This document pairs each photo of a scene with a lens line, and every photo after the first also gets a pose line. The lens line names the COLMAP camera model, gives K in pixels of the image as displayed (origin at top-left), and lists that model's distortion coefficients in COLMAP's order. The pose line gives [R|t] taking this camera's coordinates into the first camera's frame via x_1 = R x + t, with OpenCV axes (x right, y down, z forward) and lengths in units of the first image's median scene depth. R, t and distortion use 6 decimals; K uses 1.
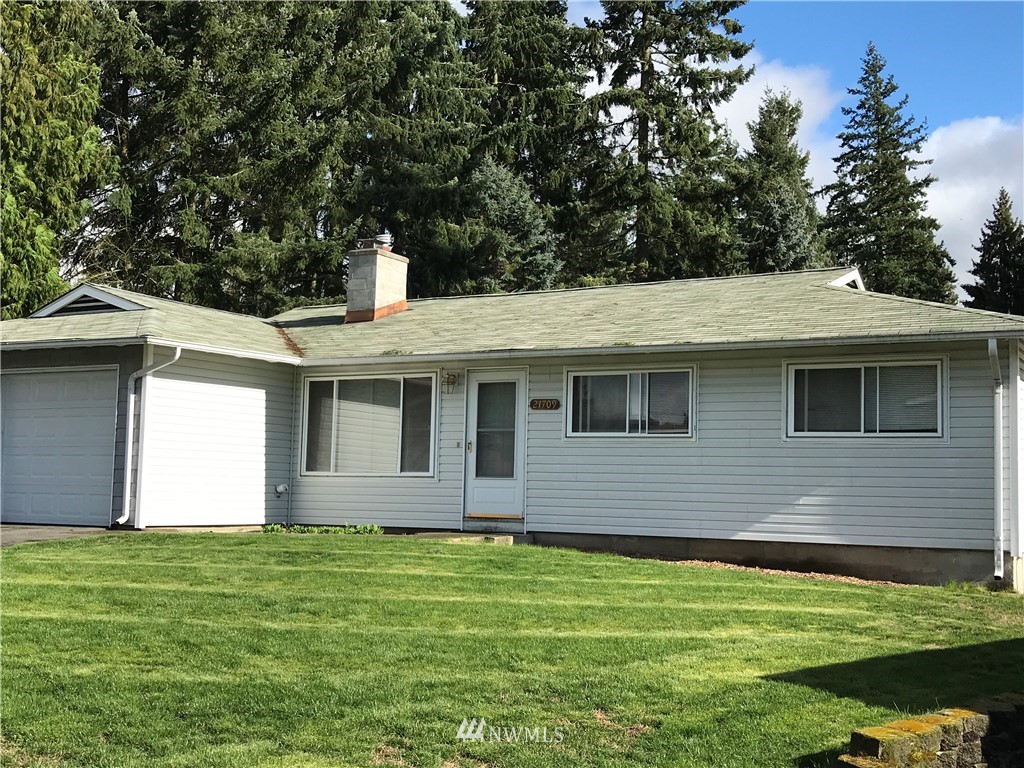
lens RADIAL K [[1284.2, 0, 512.3], [0, 1284.2, 383.2], [0, 0, 1]] dist [0.144467, 0.000000]
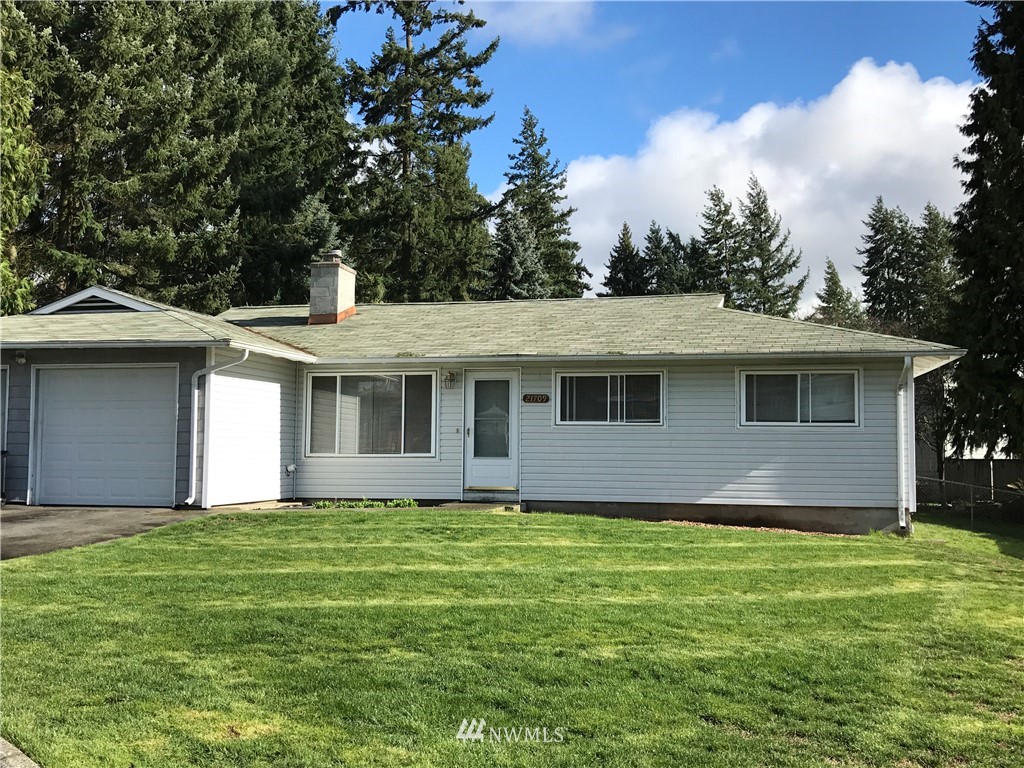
lens RADIAL K [[1021.7, 0, 511.5], [0, 1021.7, 387.8], [0, 0, 1]] dist [0.120435, 0.000000]
pose [[0.954828, 0.003591, 0.297136, -0.290504], [-0.011997, 0.999578, 0.026474, -0.019944], [-0.296916, -0.028843, 0.954468, 0.058838]]
